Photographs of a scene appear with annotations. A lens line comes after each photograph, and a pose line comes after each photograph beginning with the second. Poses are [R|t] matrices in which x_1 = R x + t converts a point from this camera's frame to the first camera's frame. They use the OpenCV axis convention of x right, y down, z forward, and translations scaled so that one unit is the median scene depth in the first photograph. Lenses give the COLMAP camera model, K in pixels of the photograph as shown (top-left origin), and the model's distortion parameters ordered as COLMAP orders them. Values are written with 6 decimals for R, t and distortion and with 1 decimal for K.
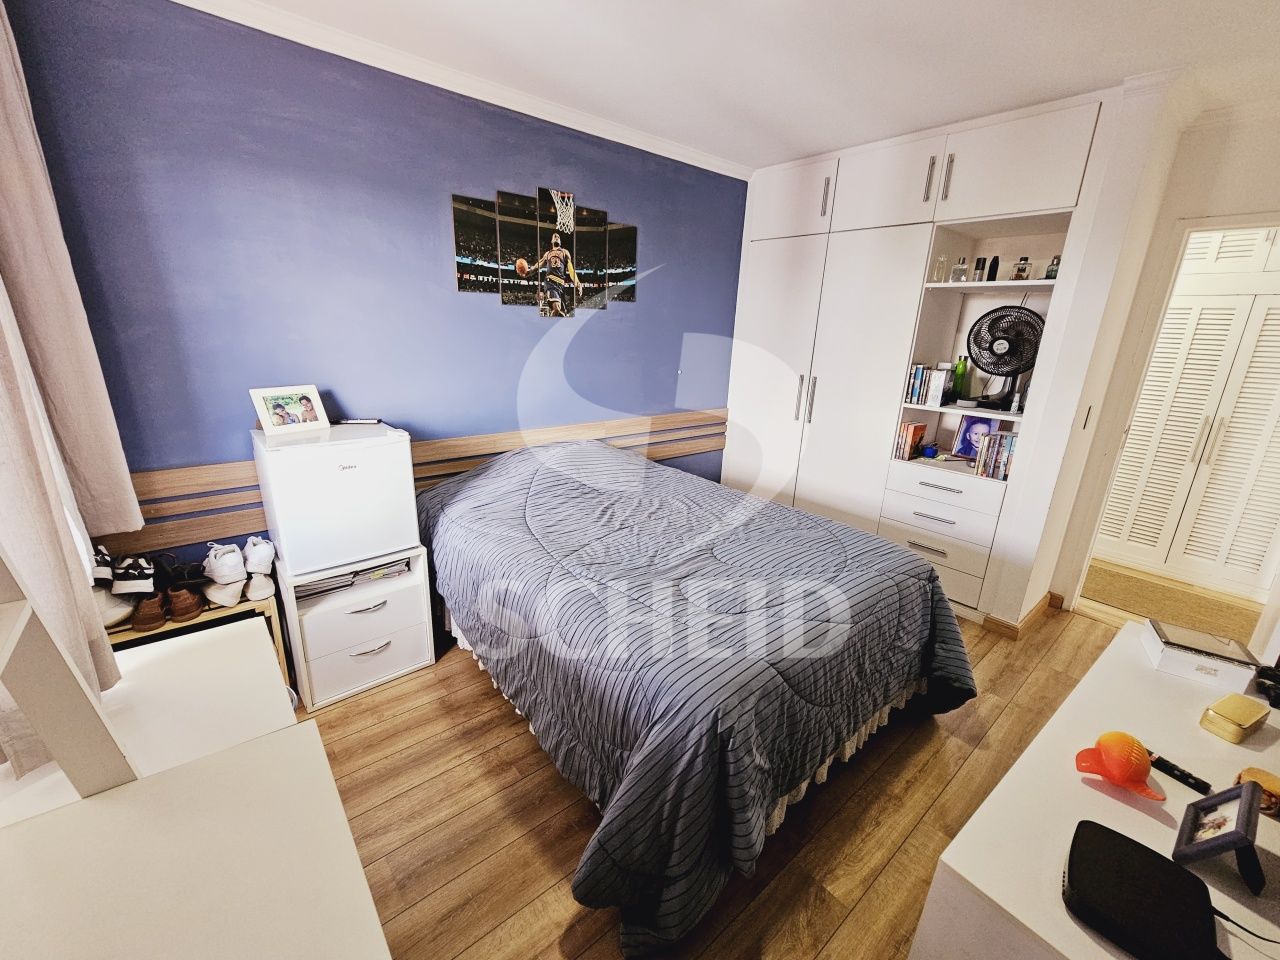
lens RADIAL K [[525.6, 0, 640.0], [0, 525.6, 480.0], [0, 0, 1]] dist [-0.001095, 0.000000]
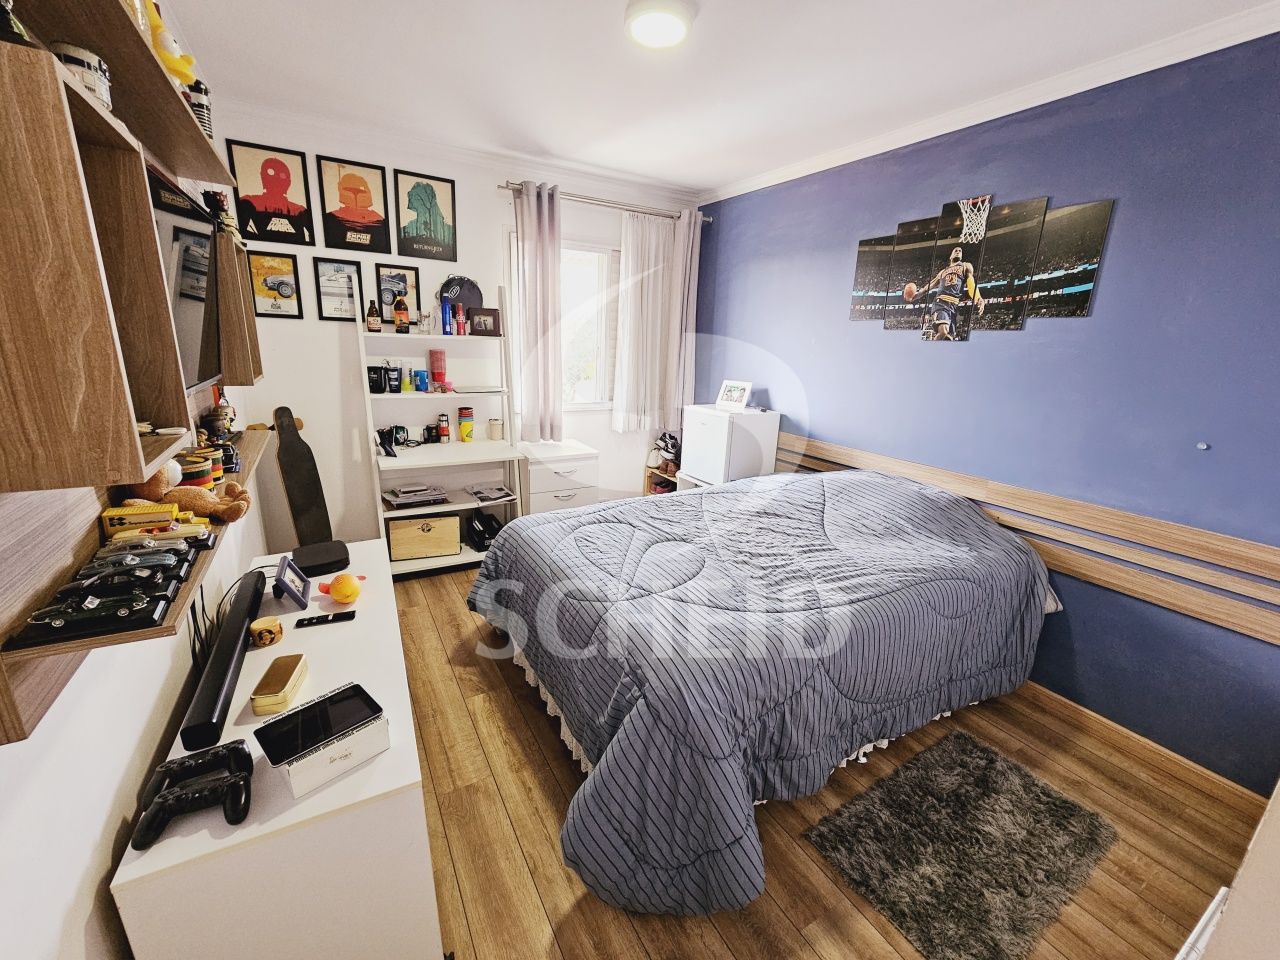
lens RADIAL K [[525.6, 0, 640.0], [0, 525.6, 480.0], [0, 0, 1]] dist [-0.001095, 0.000000]
pose [[-0.163606, 0.214574, -0.962908, 0.854285], [-0.327284, 0.908975, 0.258164, -0.166544], [0.930655, 0.357382, -0.078487, 0.708453]]
